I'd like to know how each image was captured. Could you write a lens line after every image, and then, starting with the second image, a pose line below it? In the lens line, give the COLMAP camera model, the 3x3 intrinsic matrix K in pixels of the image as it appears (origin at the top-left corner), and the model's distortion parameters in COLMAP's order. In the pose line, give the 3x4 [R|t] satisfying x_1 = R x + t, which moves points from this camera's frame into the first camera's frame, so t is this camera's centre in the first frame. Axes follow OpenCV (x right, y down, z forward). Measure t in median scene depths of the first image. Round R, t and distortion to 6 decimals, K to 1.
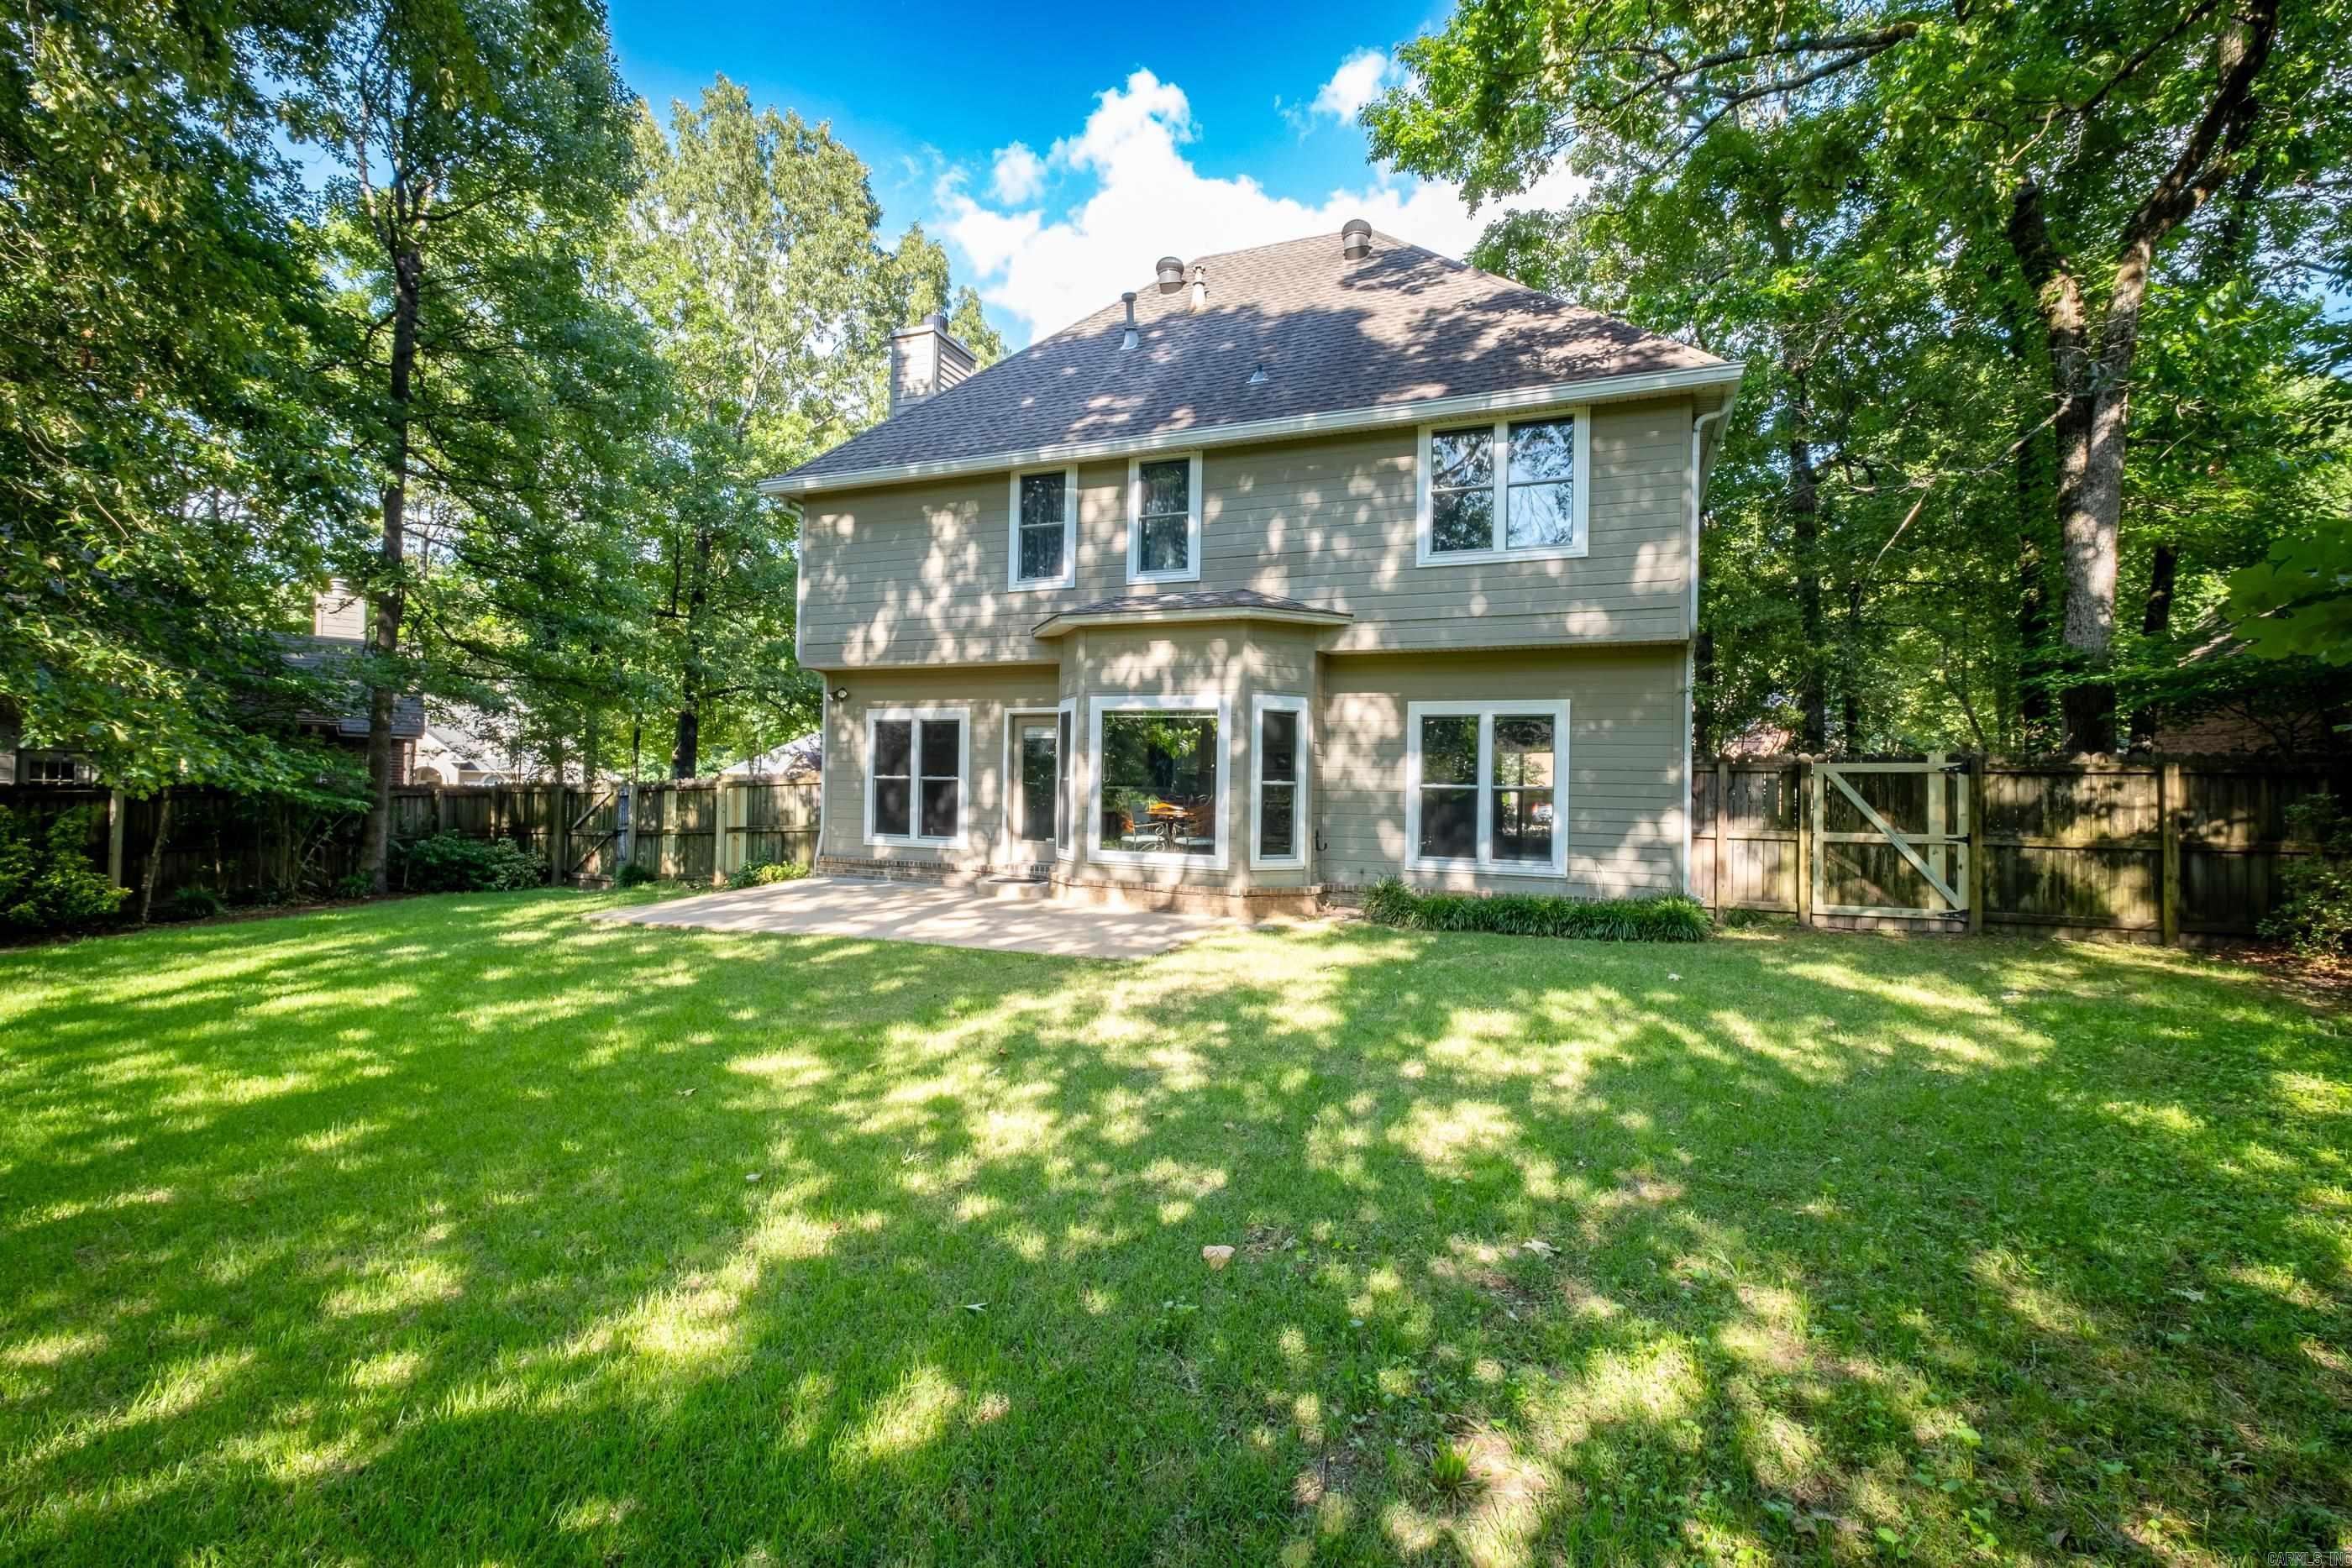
lens RADIAL K [[994.6, 0, 1176.0], [0, 994.6, 784.0], [0, 0, 1]] dist [-0.002266, -0.000178]
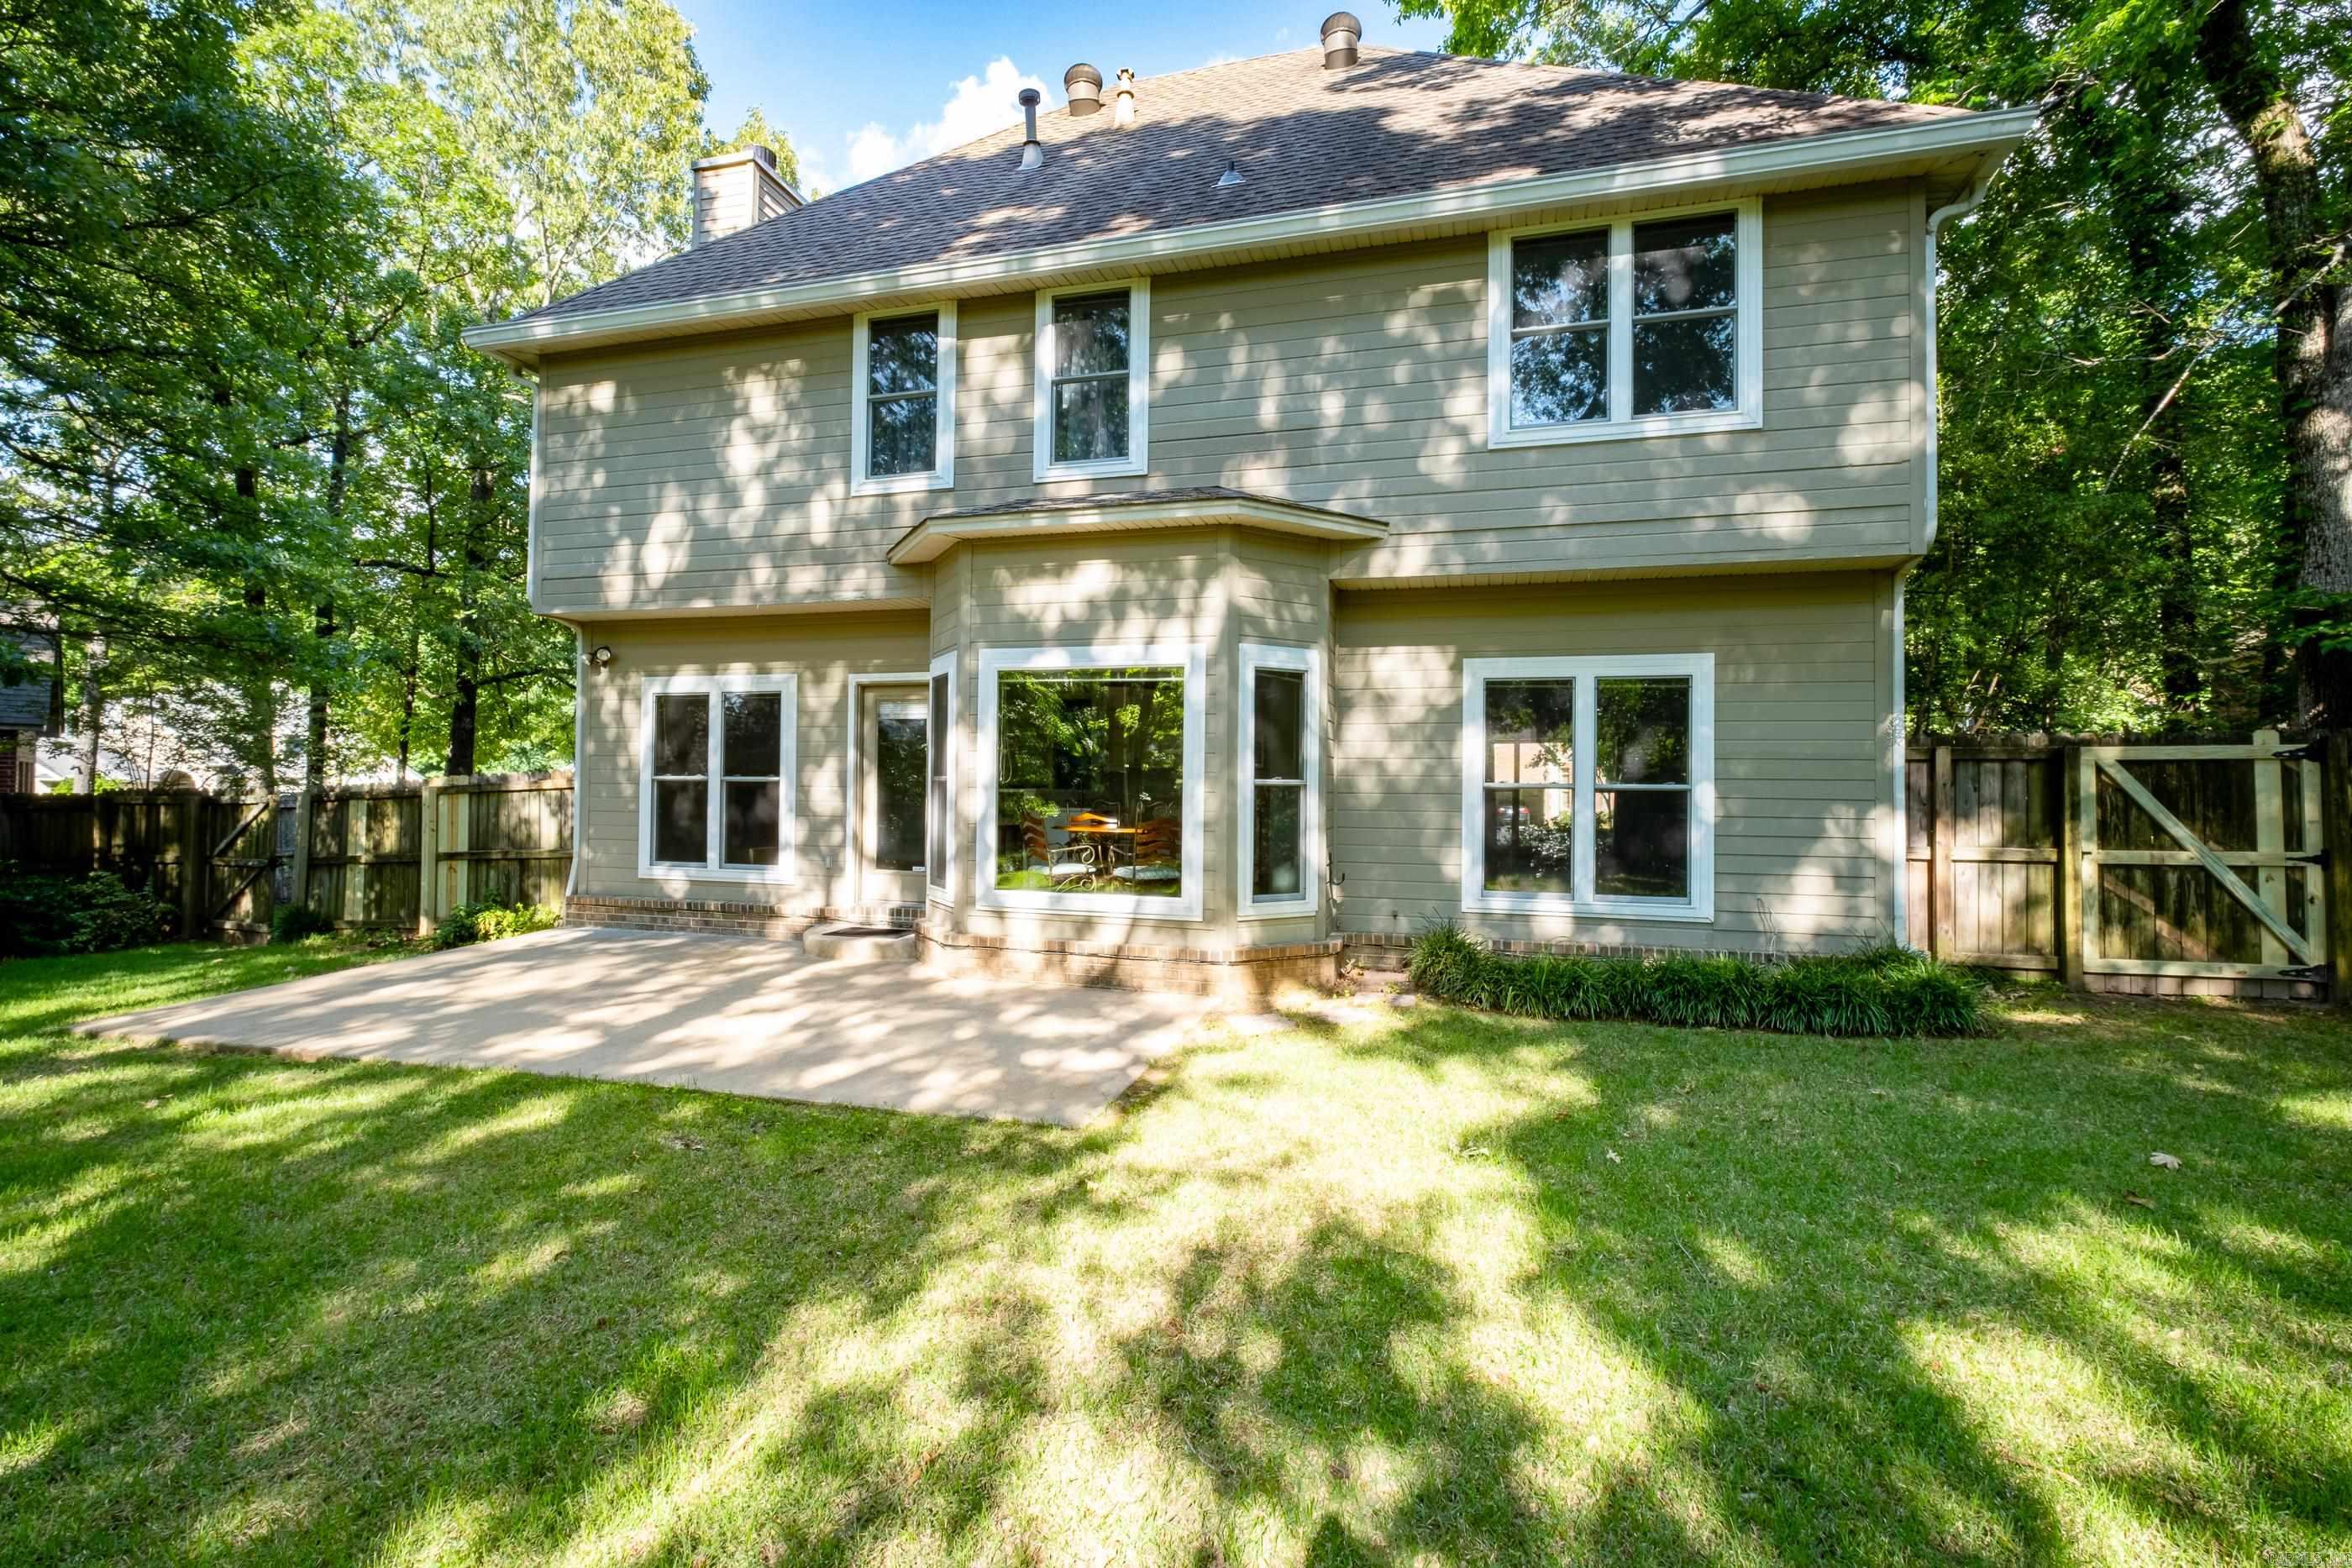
lens RADIAL K [[994.6, 0, 1176.0], [0, 994.6, 784.0], [0, 0, 1]] dist [-0.002266, -0.000178]
pose [[0.993237, -0.007416, 0.115864, -0.035760], [0.007311, 0.999972, 0.001329, -0.001115], [-0.115871, -0.000472, 0.993264, 0.351474]]
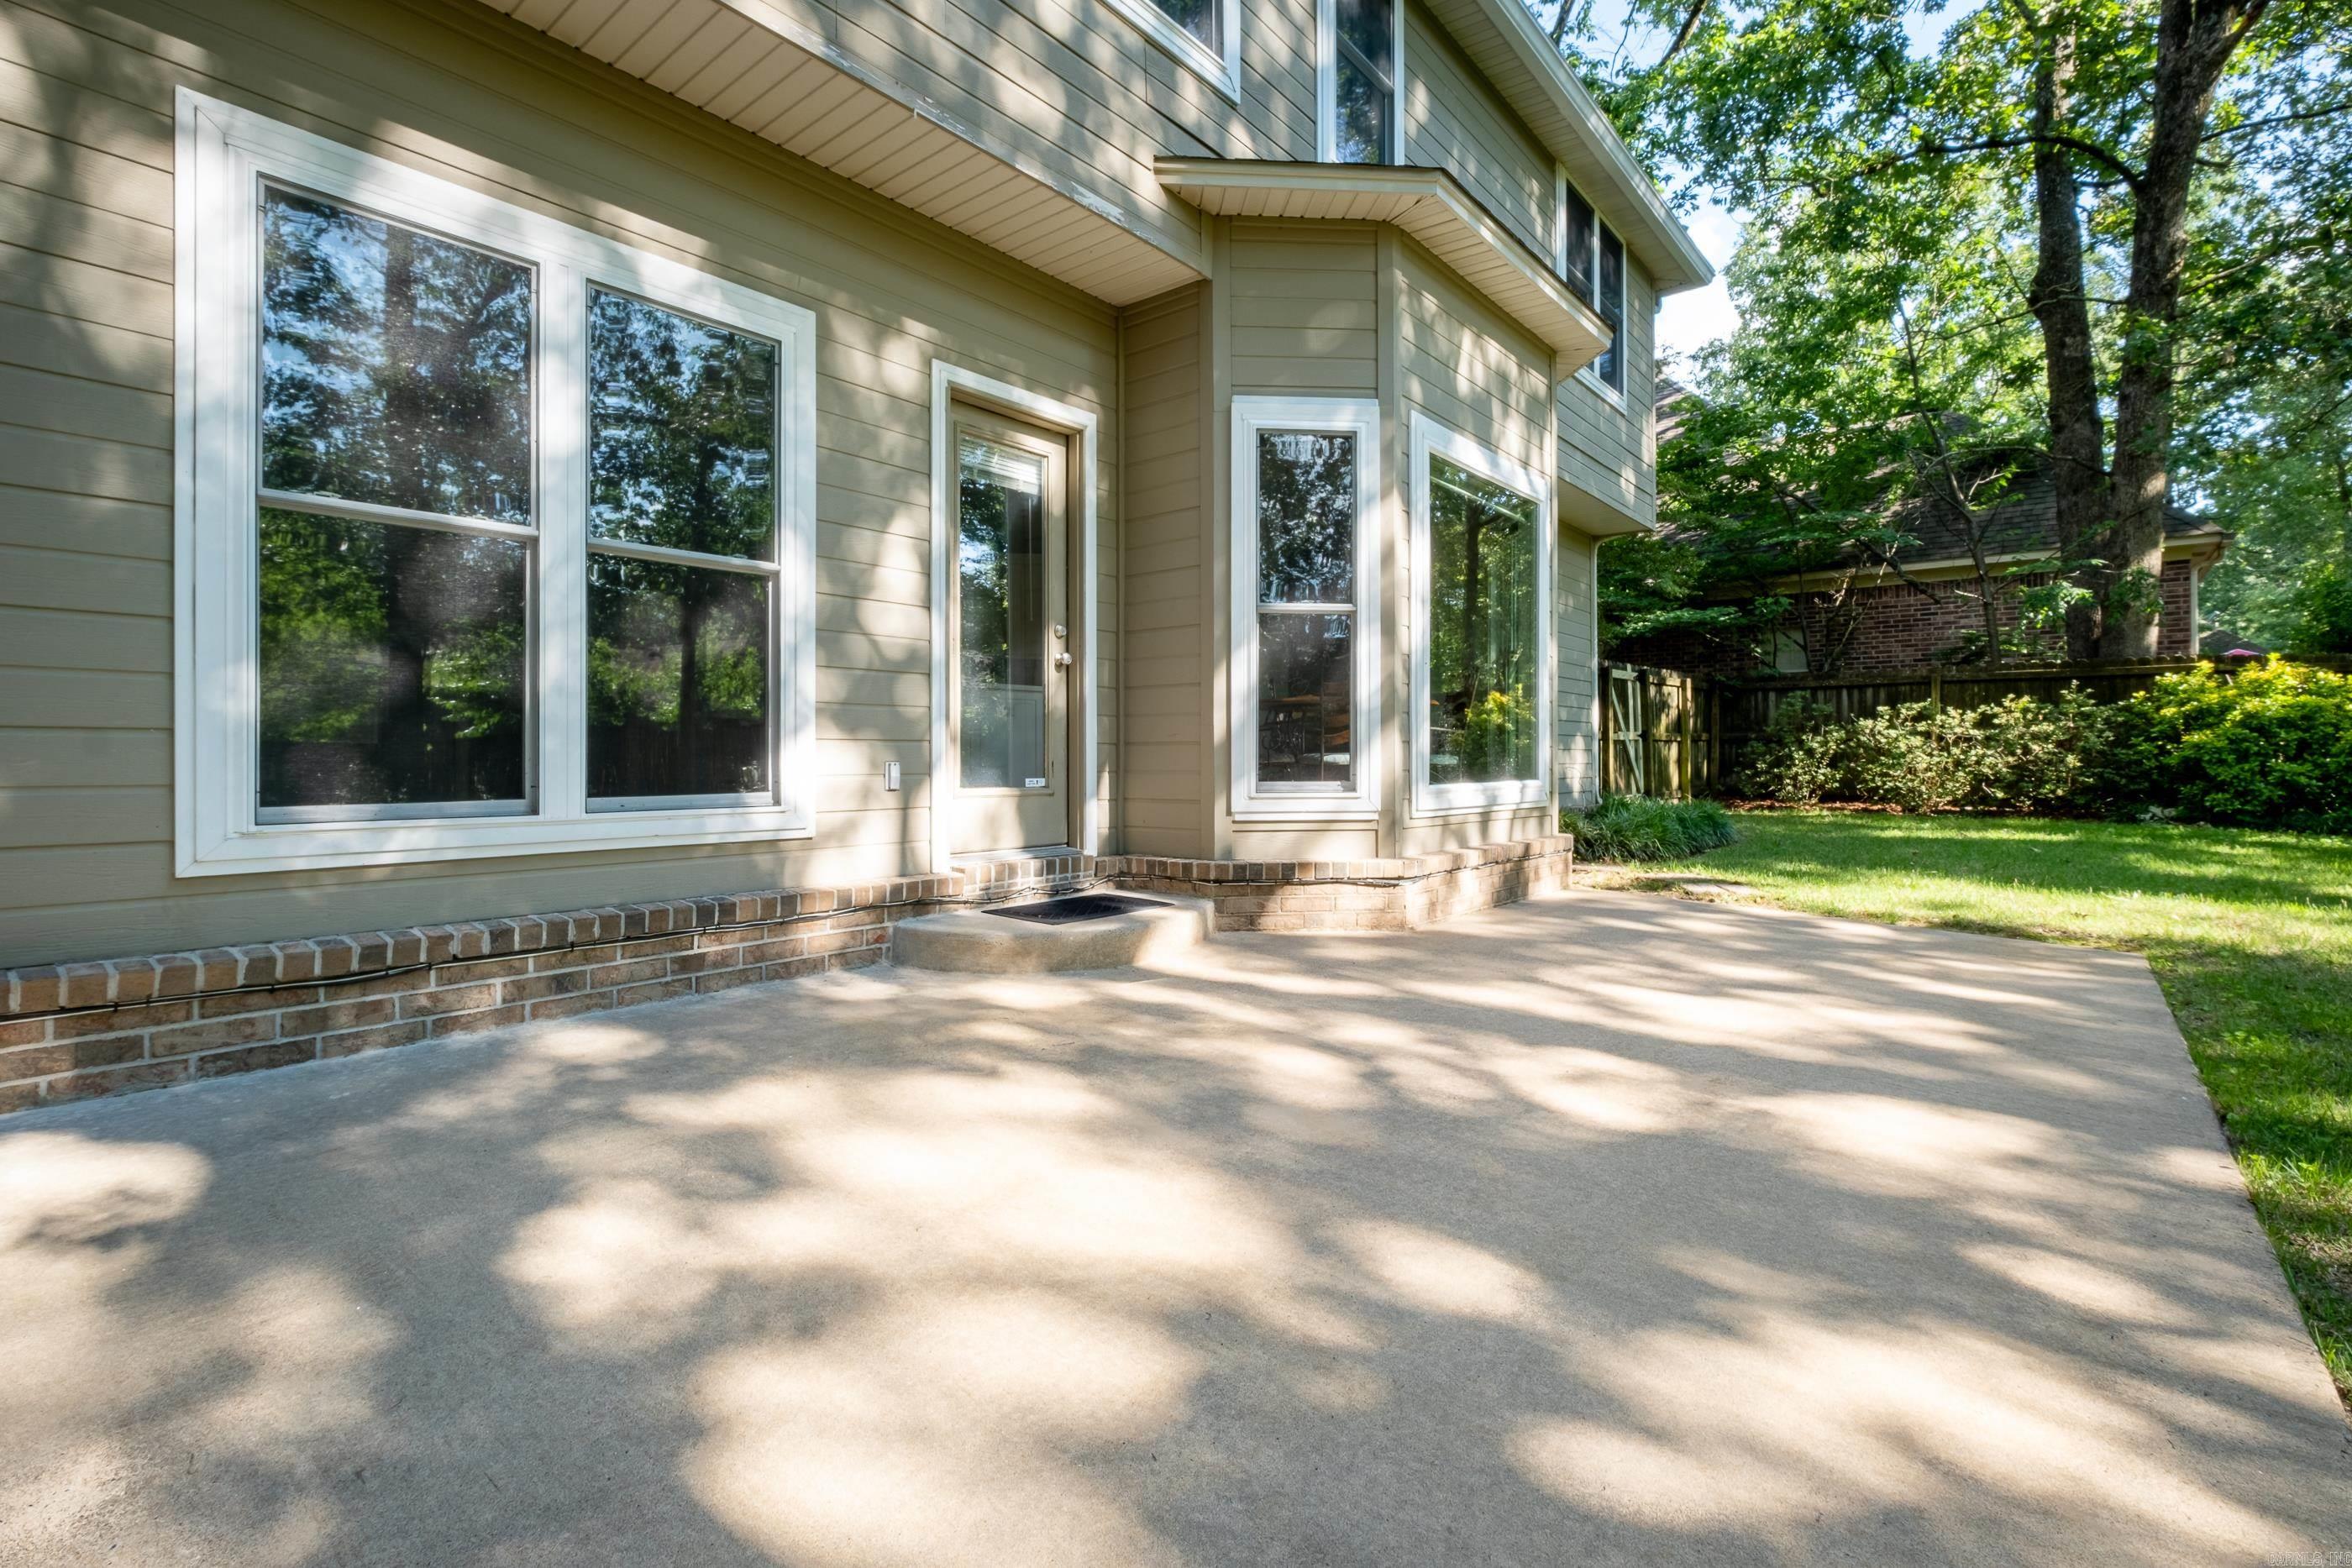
lens RADIAL K [[1081.9, 0, 1168.4], [0, 1081.9, 754.9], [0, 0, 1]] dist [-0.001525, 0.000175]
pose [[0.295051, -0.020633, 0.955259, -0.543182], [-0.004311, 0.999728, 0.022925, 0.044440], [-0.955472, -0.010882, 0.294882, 0.960584]]
